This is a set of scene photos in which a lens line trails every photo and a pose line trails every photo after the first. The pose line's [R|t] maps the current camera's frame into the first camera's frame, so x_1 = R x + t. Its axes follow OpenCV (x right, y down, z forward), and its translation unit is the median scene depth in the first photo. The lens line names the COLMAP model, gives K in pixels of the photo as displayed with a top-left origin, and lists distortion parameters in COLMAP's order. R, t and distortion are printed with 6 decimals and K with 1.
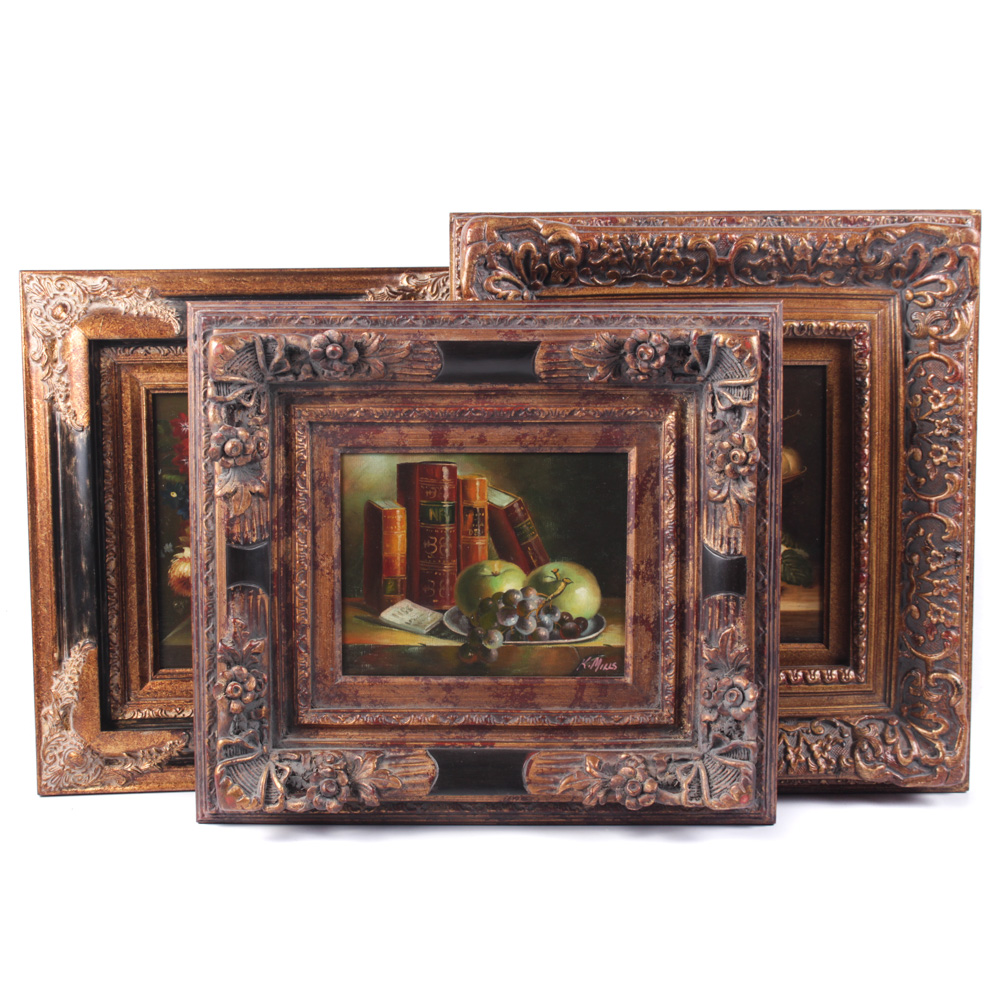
lens RADIAL K [[1659.7, 0, 500.0], [0, 1659.7, 500.0], [0, 0, 1]] dist [-0.055778, -0.006783]
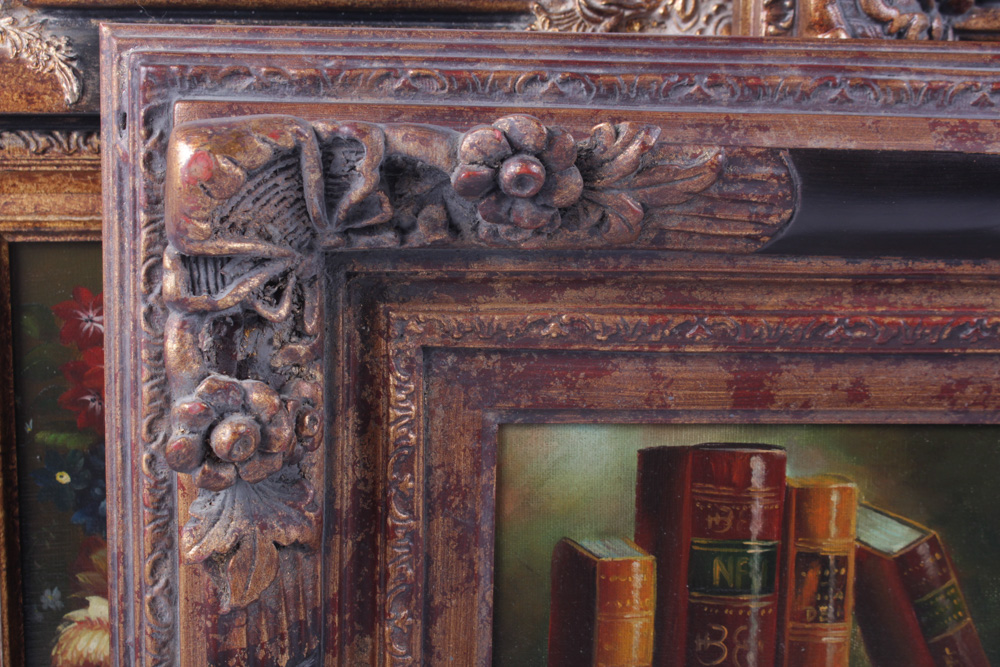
lens RADIAL K [[1619.1, 0, 500.0], [0, 1619.1, 333.5], [0, 0, 1]] dist [-0.049346, 0.006516]
pose [[0.996813, 0.008979, 0.079270, -0.125134], [-0.015201, 0.996818, 0.078250, -0.078556], [-0.078315, -0.079206, 0.993777, 0.616164]]
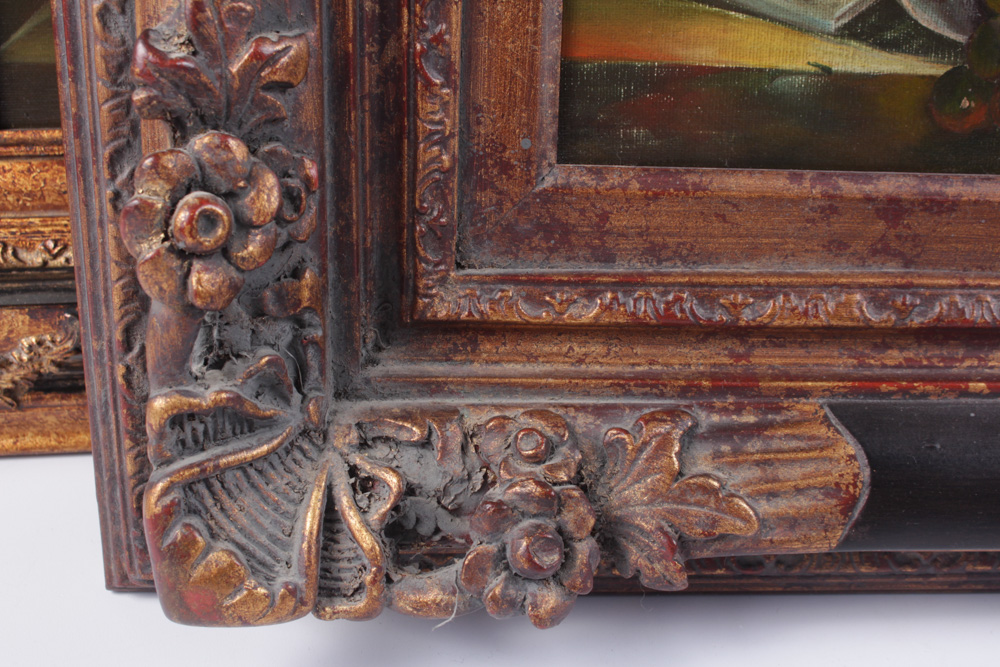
lens RADIAL K [[1335.3, 0, 500.0], [0, 1335.3, 333.5], [0, 0, 1]] dist [-0.088789, 0.096298]
pose [[0.998777, 0.009121, 0.048596, -0.117641], [-0.021627, 0.964425, 0.263470, 0.071418], [-0.044464, -0.264198, 0.963443, 0.755151]]
